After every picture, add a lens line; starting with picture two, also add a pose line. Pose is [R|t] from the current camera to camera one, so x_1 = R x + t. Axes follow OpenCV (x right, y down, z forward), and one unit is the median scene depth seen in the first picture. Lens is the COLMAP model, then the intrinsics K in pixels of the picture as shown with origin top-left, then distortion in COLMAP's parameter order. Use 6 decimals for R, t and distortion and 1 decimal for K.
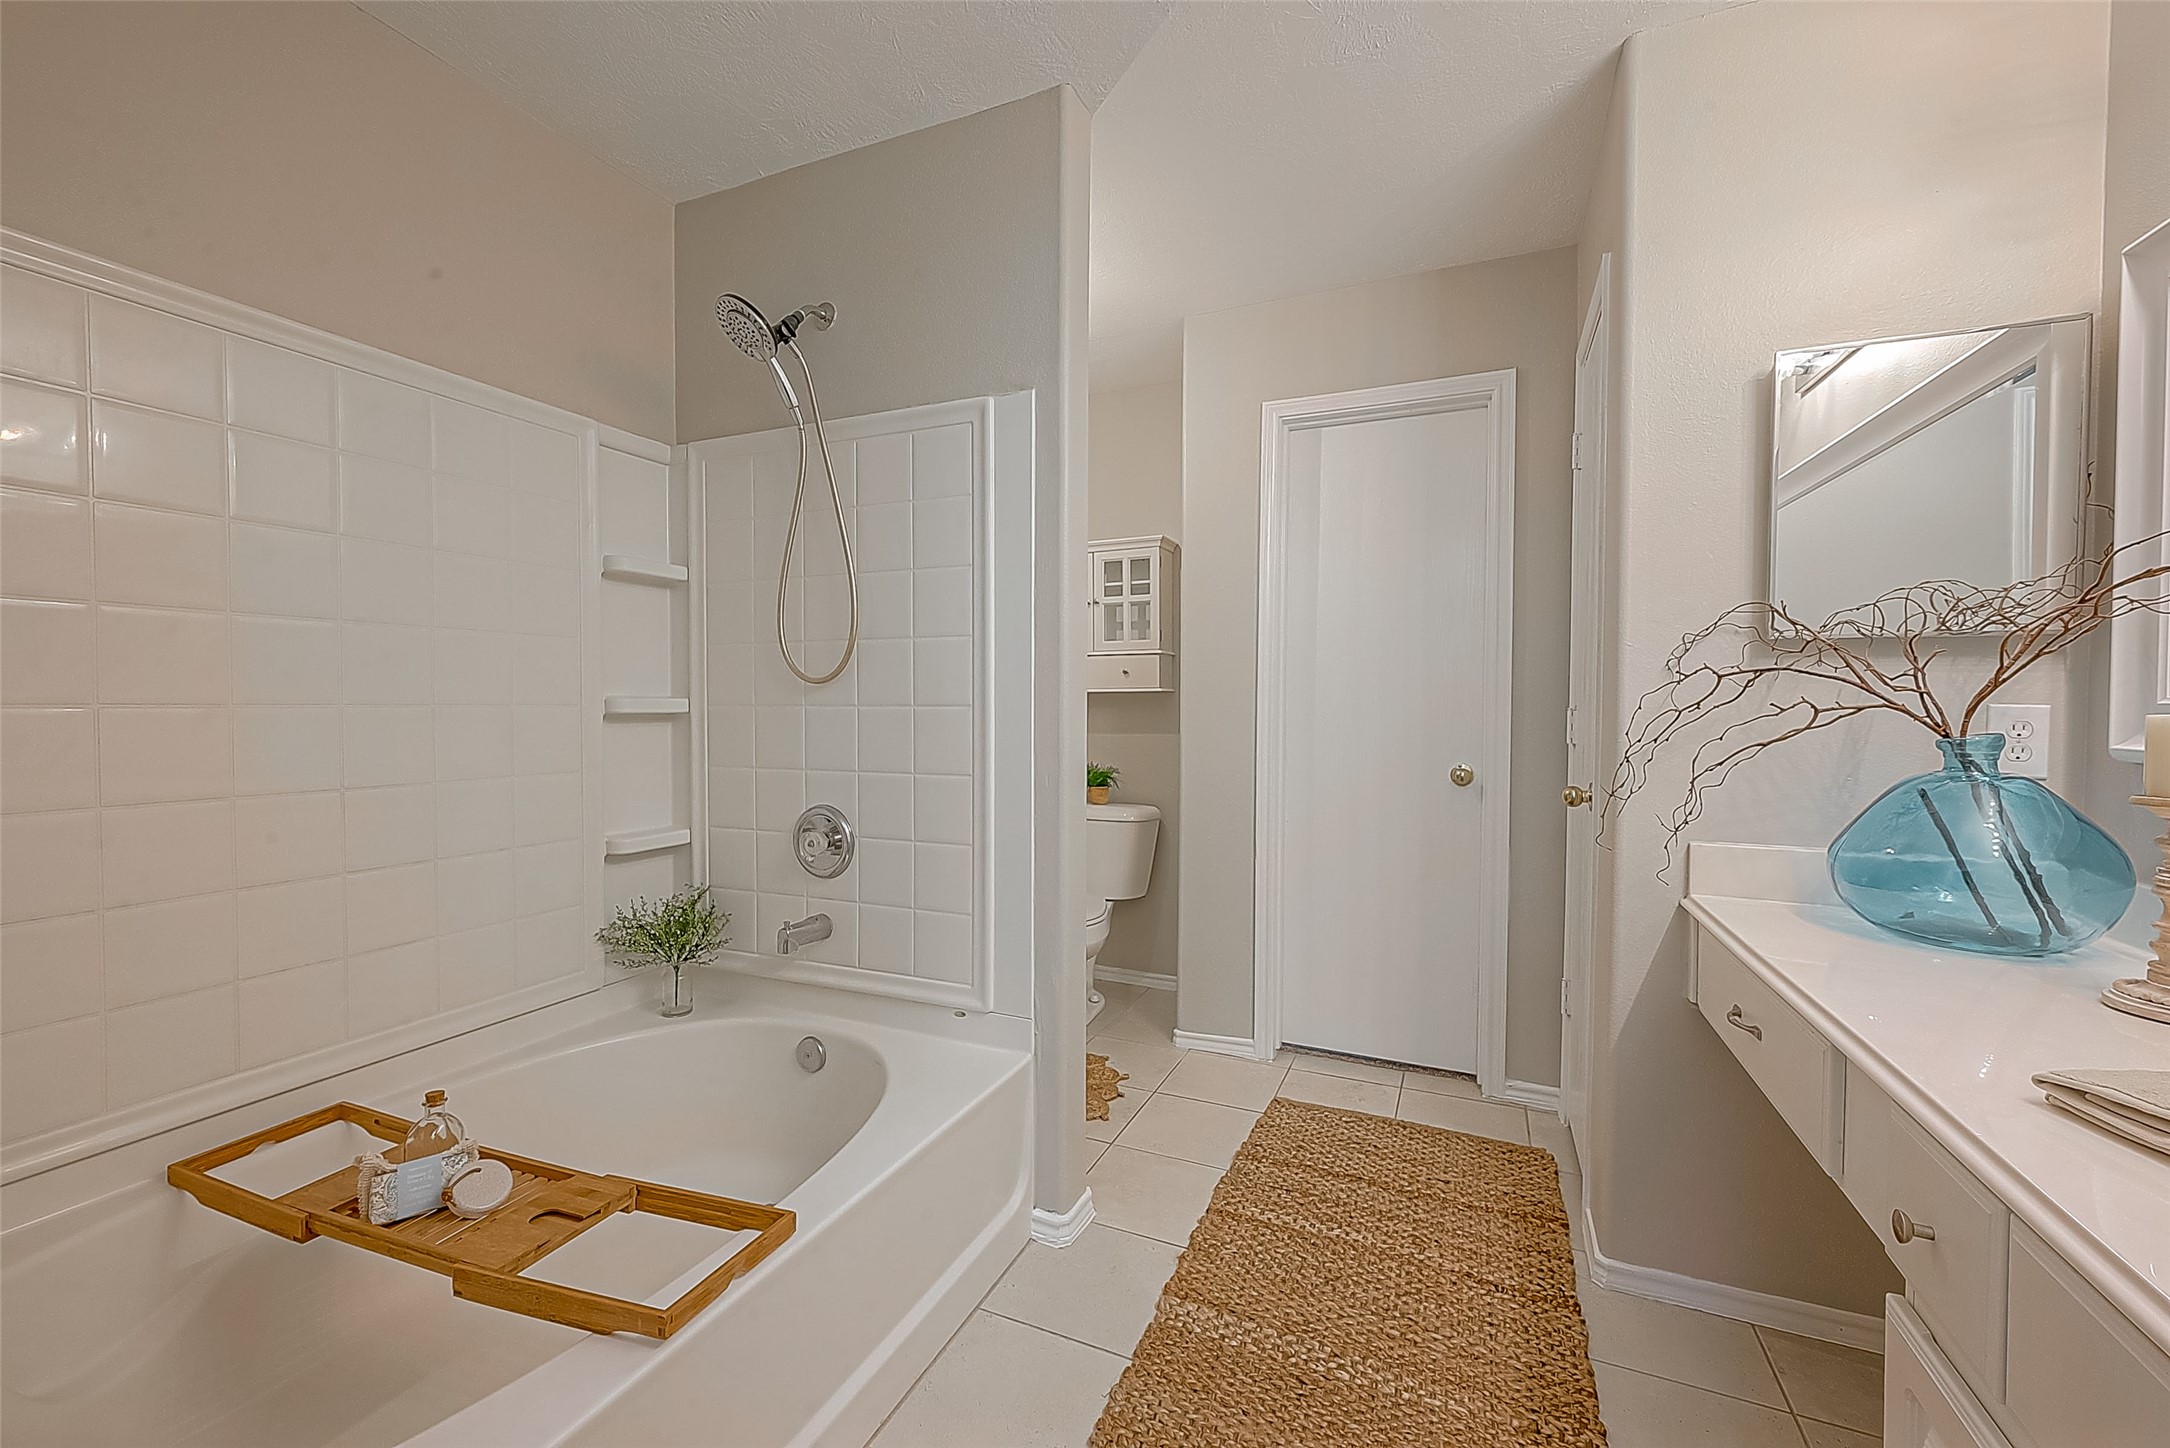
lens RADIAL K [[852.8, 0, 1090.2], [0, 852.8, 720.7], [0, 0, 1]] dist [-0.001752, 0.000251]
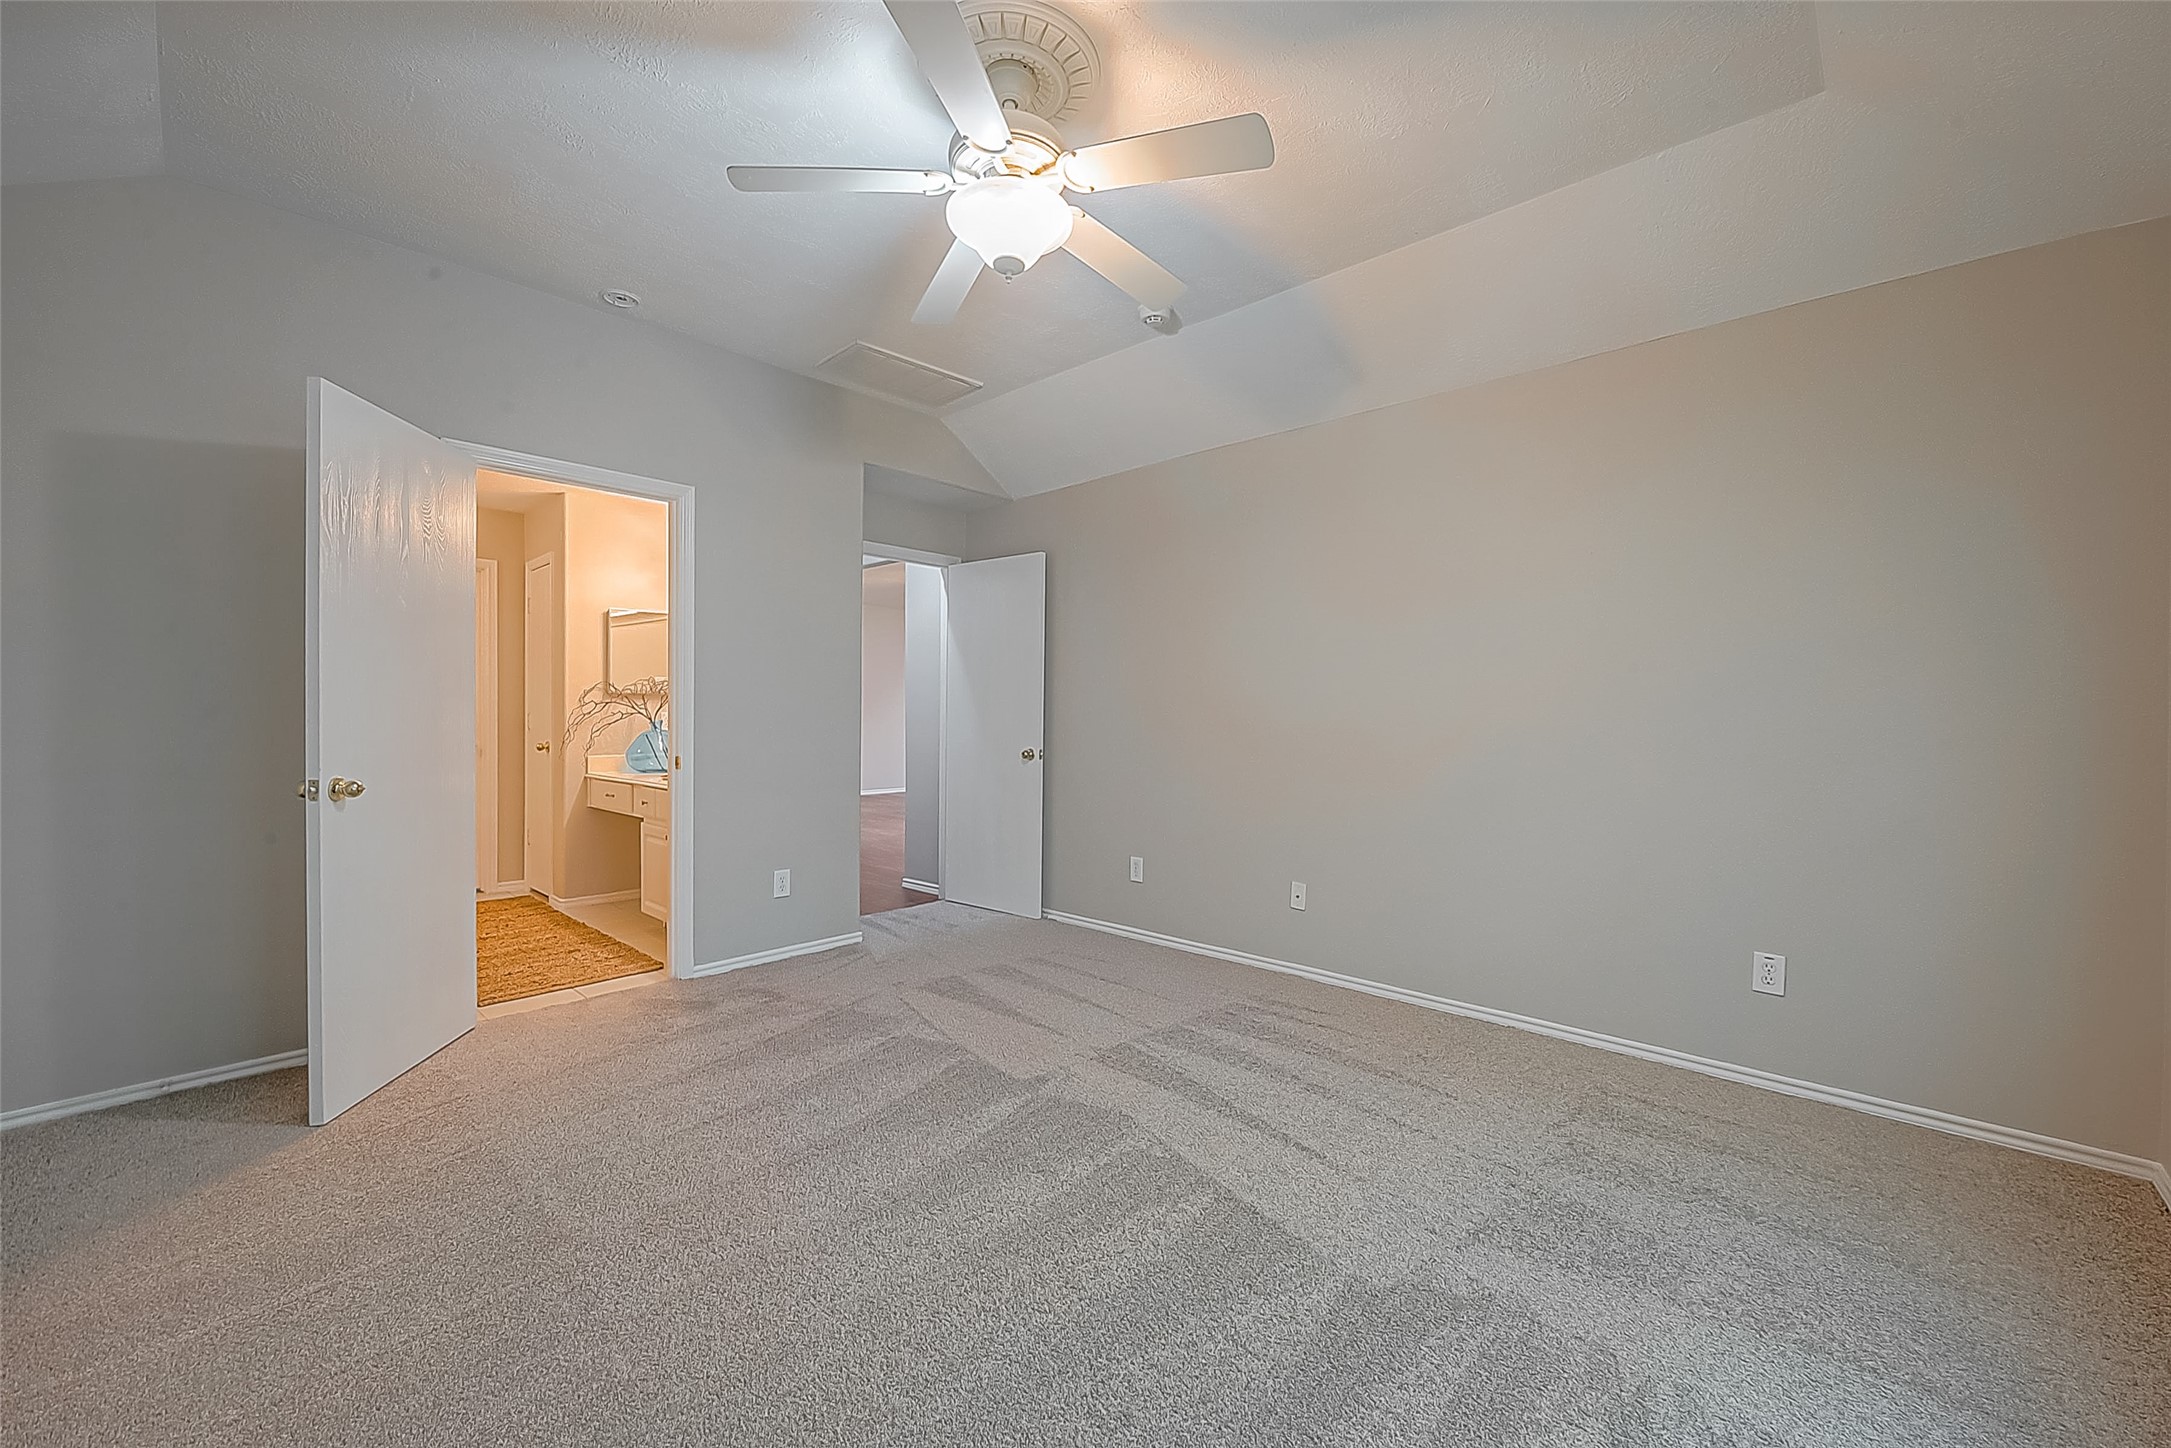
lens RADIAL K [[855.0, 0, 1086.6], [0, 855.0, 720.5], [0, 0, 1]] dist [0.000832, 0.000200]
pose [[0.330723, -0.008252, 0.943692, -1.508918], [0.015782, 0.999870, 0.003212, 0.026892], [-0.943596, 0.013831, 0.330810, -1.618281]]
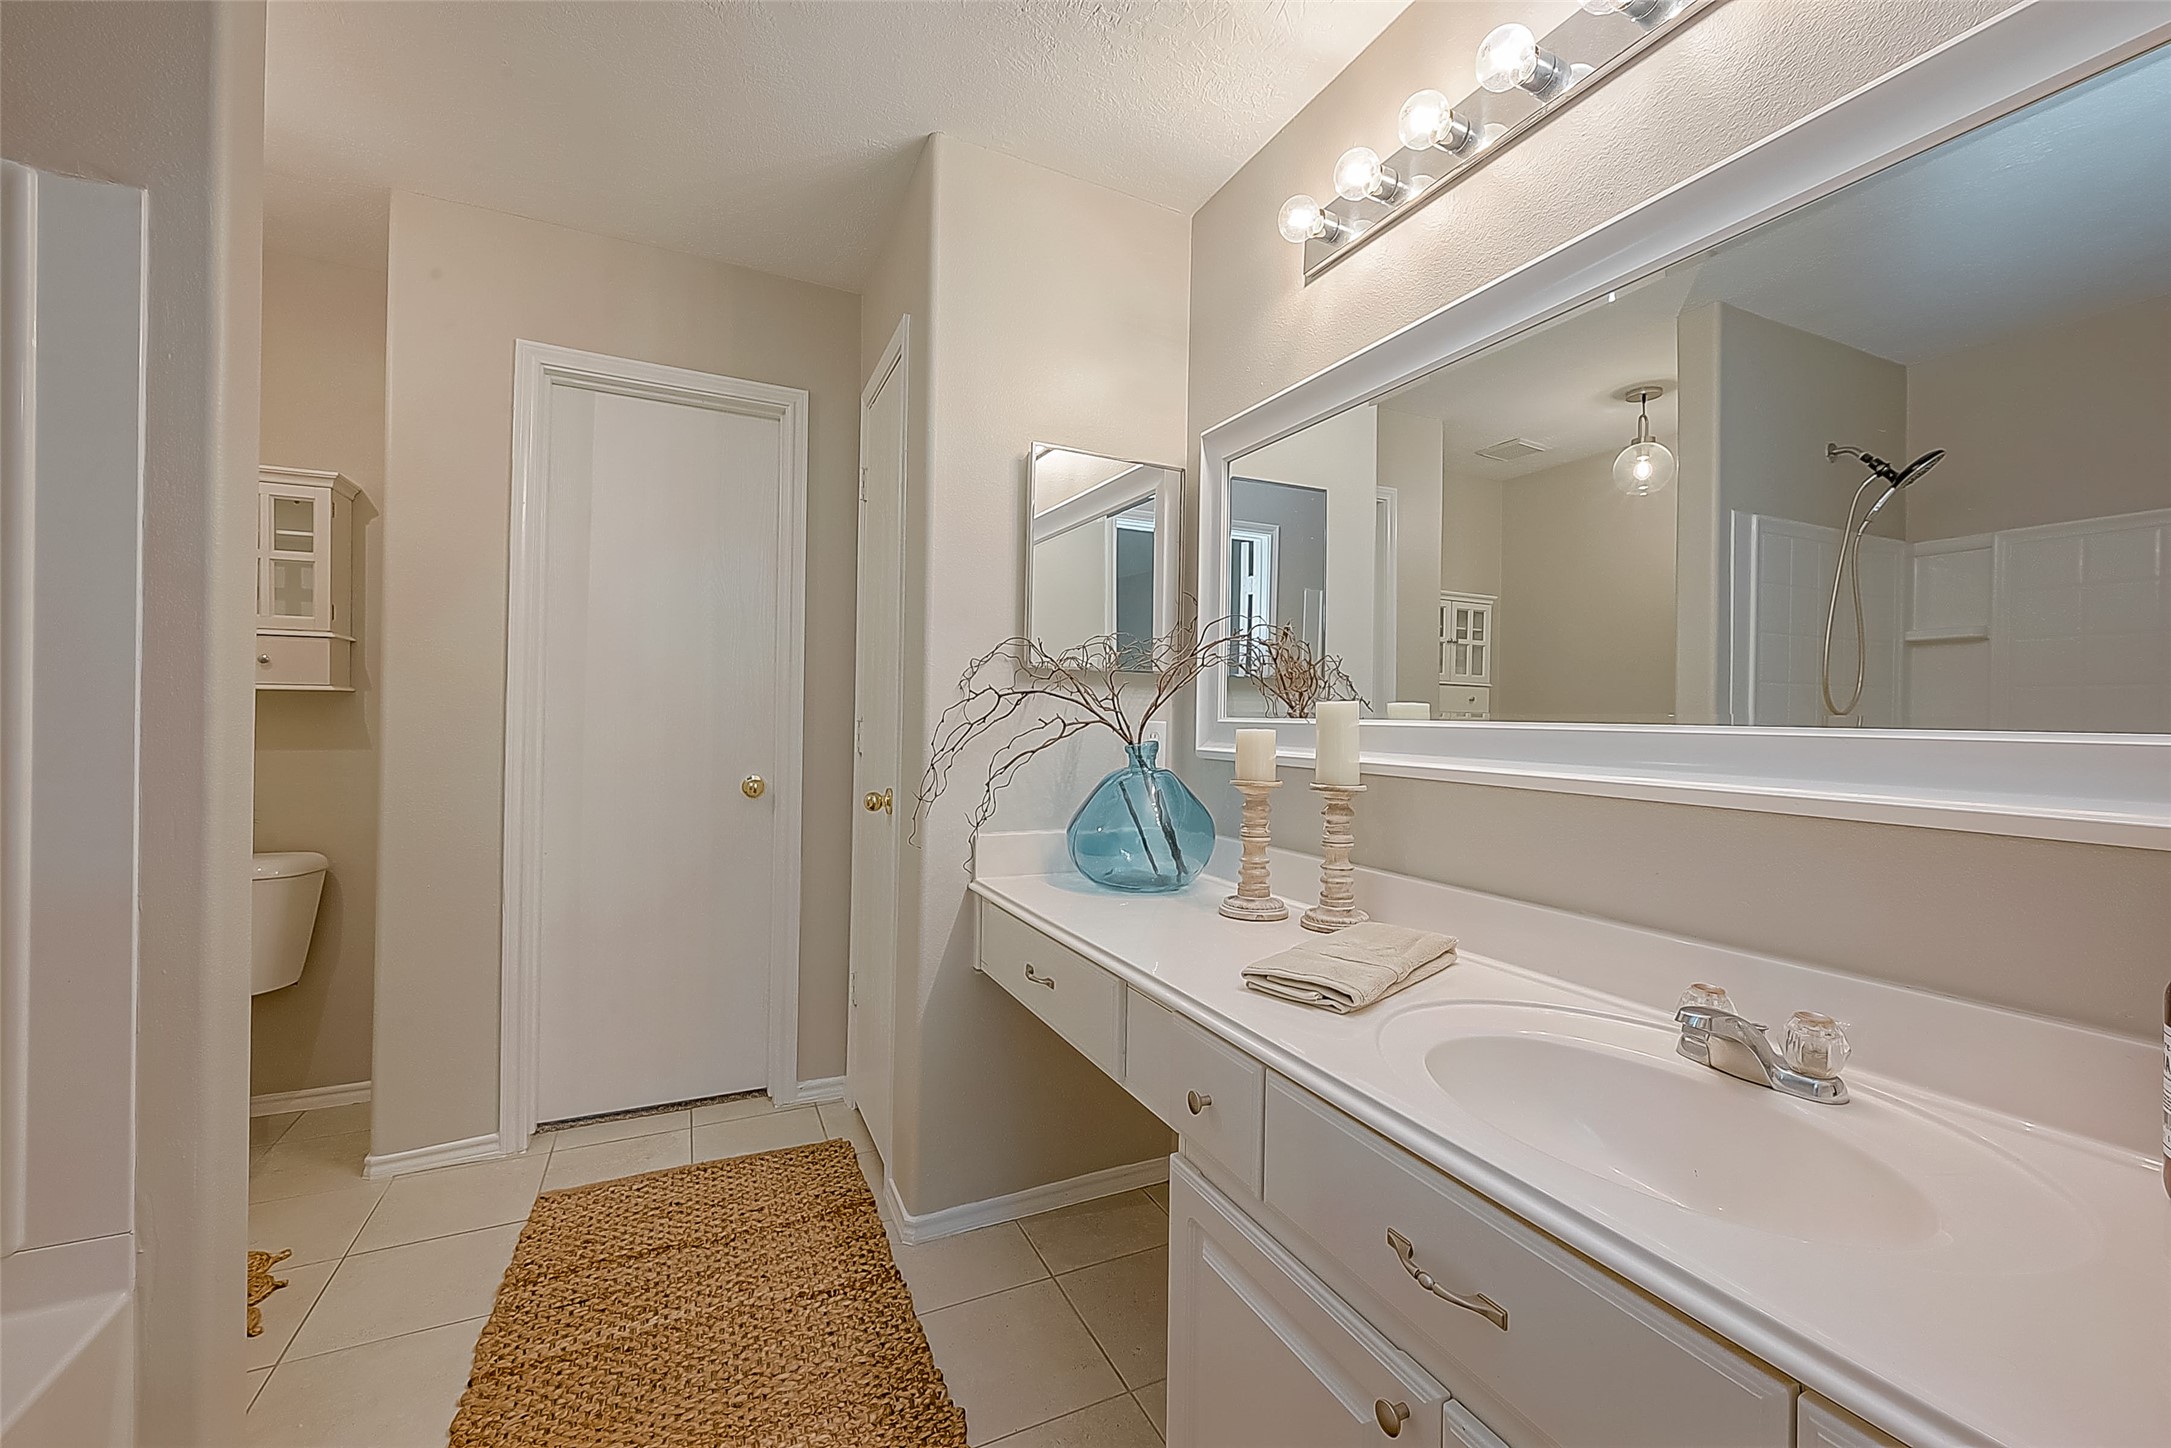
lens RADIAL K [[855.0, 0, 1086.6], [0, 855.0, 720.5], [0, 0, 1]] dist [0.000832, 0.000200]
pose [[0.652516, 0.007243, 0.757740, -0.089883], [-0.000091, 0.999955, -0.009479, -0.004497], [-0.757775, 0.006116, 0.652487, 0.094244]]
